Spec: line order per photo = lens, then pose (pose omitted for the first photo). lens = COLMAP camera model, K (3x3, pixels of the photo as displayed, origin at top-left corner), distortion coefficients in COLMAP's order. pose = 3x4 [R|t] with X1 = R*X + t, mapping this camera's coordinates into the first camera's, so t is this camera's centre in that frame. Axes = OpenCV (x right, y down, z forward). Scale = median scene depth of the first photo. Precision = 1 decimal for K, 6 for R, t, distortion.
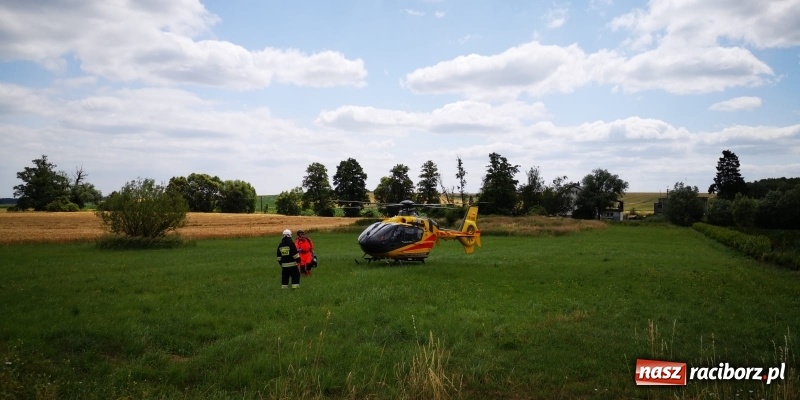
lens RADIAL K [[673.5, 0, 400.0], [0, 673.5, 200.0], [0, 0, 1]] dist [0.158514, -0.233113]
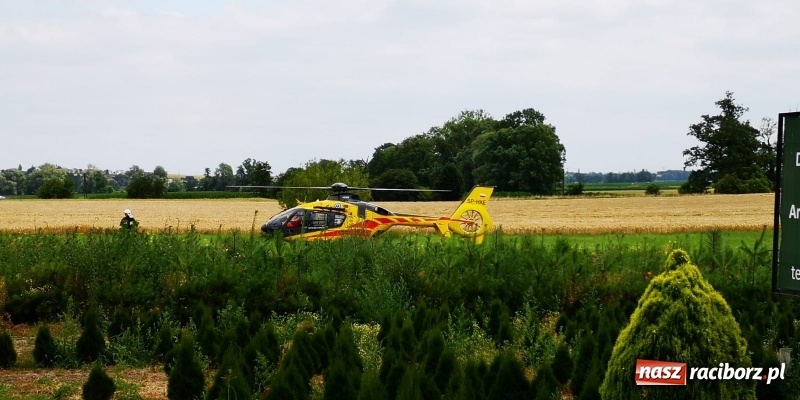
lens RADIAL K [[1953.6, 0, 400.0], [0, 1953.6, 200.0], [0, 0, 1]] dist [0.045061, -0.514450]
pose [[0.581274, -0.011677, -0.813624, 0.632269], [0.031060, 0.999487, 0.007845, 0.001530], [0.813115, -0.029831, 0.581338, -0.134912]]
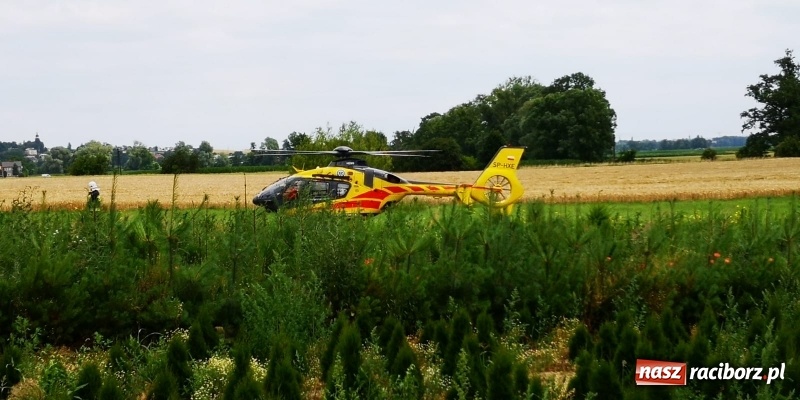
lens RADIAL K [[1870.2, 0, 400.0], [0, 1870.2, 200.0], [0, 0, 1]] dist [0.067686, -0.107069]
pose [[0.553112, -0.010523, -0.833040, 0.528568], [0.049400, 0.998575, 0.020186, 0.006280], [0.831641, -0.052318, 0.552844, -0.041074]]
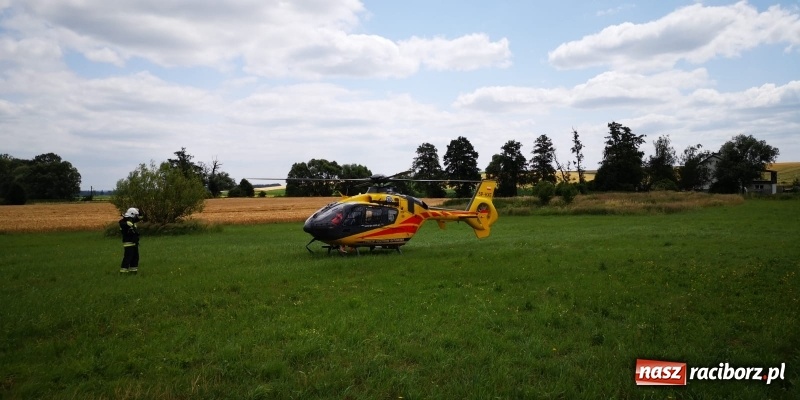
lens RADIAL K [[652.1, 0, 400.0], [0, 652.1, 200.0], [0, 0, 1]] dist [0.109708, -0.106729]
pose [[0.971441, -0.023675, -0.236096, 0.062265], [0.030016, 0.999278, 0.023299, 0.004157], [0.235374, -0.029720, 0.971450, 0.071738]]
